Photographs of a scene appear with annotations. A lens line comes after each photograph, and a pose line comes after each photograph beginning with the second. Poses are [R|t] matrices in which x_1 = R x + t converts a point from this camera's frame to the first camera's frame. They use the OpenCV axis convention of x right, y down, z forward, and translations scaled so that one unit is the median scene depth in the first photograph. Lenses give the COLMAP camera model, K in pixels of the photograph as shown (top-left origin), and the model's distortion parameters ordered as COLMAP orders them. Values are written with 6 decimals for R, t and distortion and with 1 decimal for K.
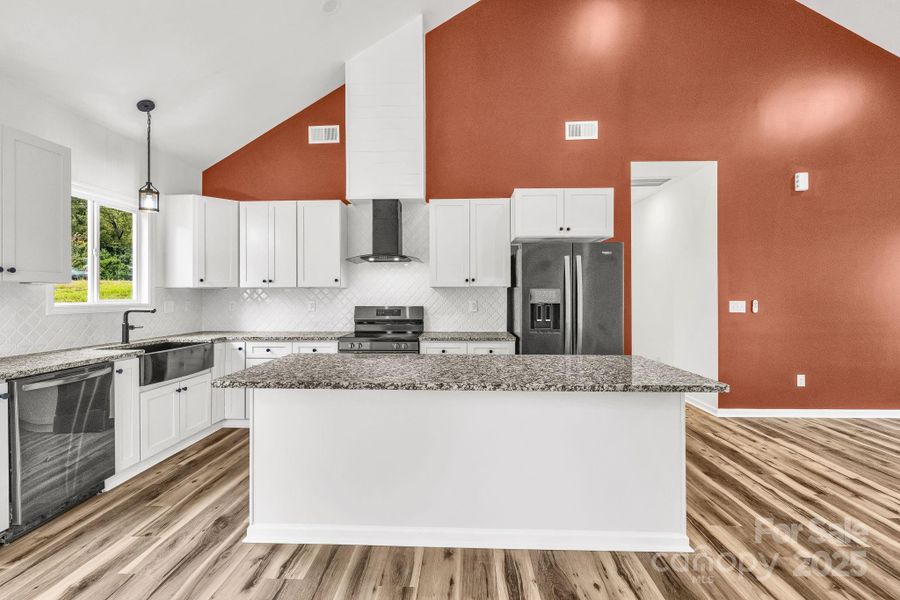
lens RADIAL K [[411.0, 0, 447.3], [0, 411.0, 298.8], [0, 0, 1]] dist [-0.000894, 0.000458]
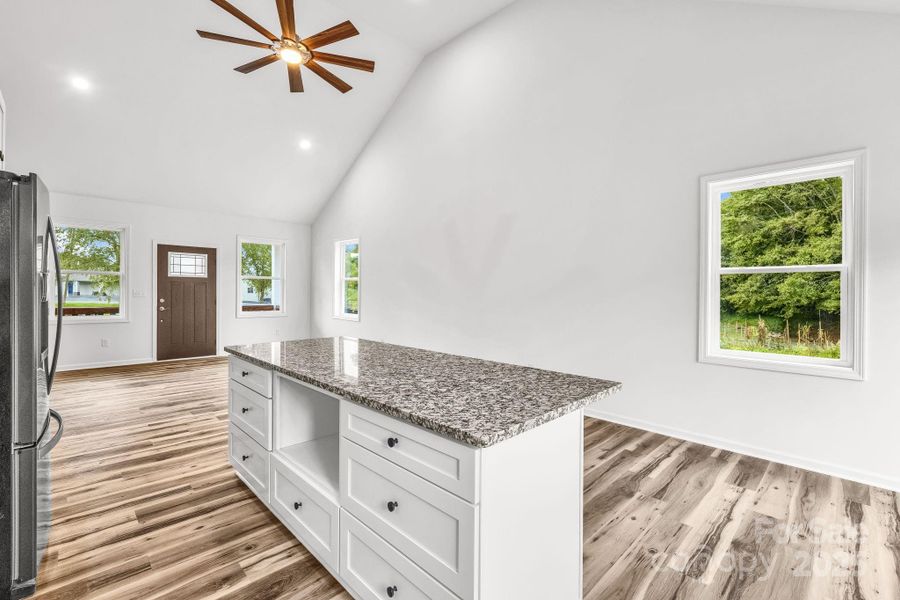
lens RADIAL K [[396.6, 0, 446.2], [0, 396.6, 293.3], [0, 0, 1]] dist [-0.002421, -0.000790]
pose [[-0.725674, -0.013624, 0.687903, -0.472066], [-0.007998, 0.999903, 0.011366, -0.009352], [-0.687992, 0.002746, -0.725713, 1.015701]]
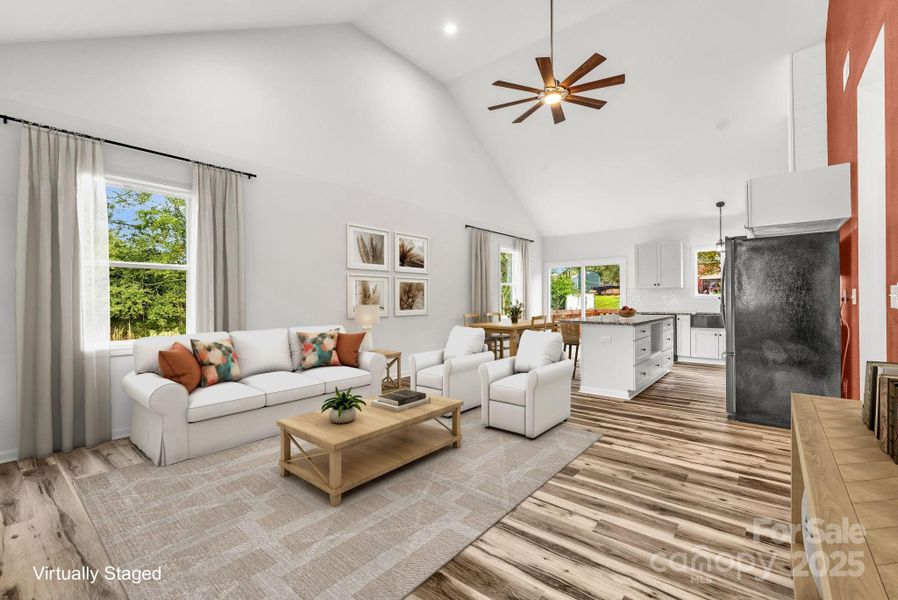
lens RADIAL K [[395.7, 0, 449.9], [0, 395.7, 298.3], [0, 0, 1]] dist [-0.002421, -0.000790]
pose [[-0.603315, 0.001735, -0.797501, 1.713981], [0.002344, 0.999997, 0.000402, 0.024202], [0.797499, -0.001627, -0.603318, 1.047141]]
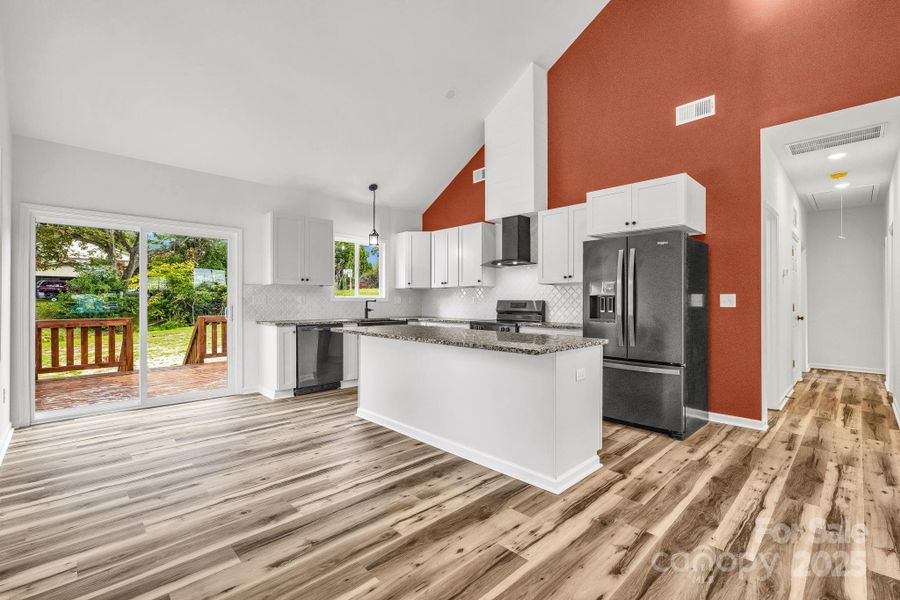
lens RADIAL K [[396.6, 0, 449.1], [0, 396.6, 302.7], [0, 0, 1]] dist [-0.002421, -0.000790]
pose [[0.726162, 0.004571, -0.687508, 0.665157], [-0.006171, 0.999981, 0.000130, 0.033220], [0.687496, 0.004148, 0.726176, -0.035459]]
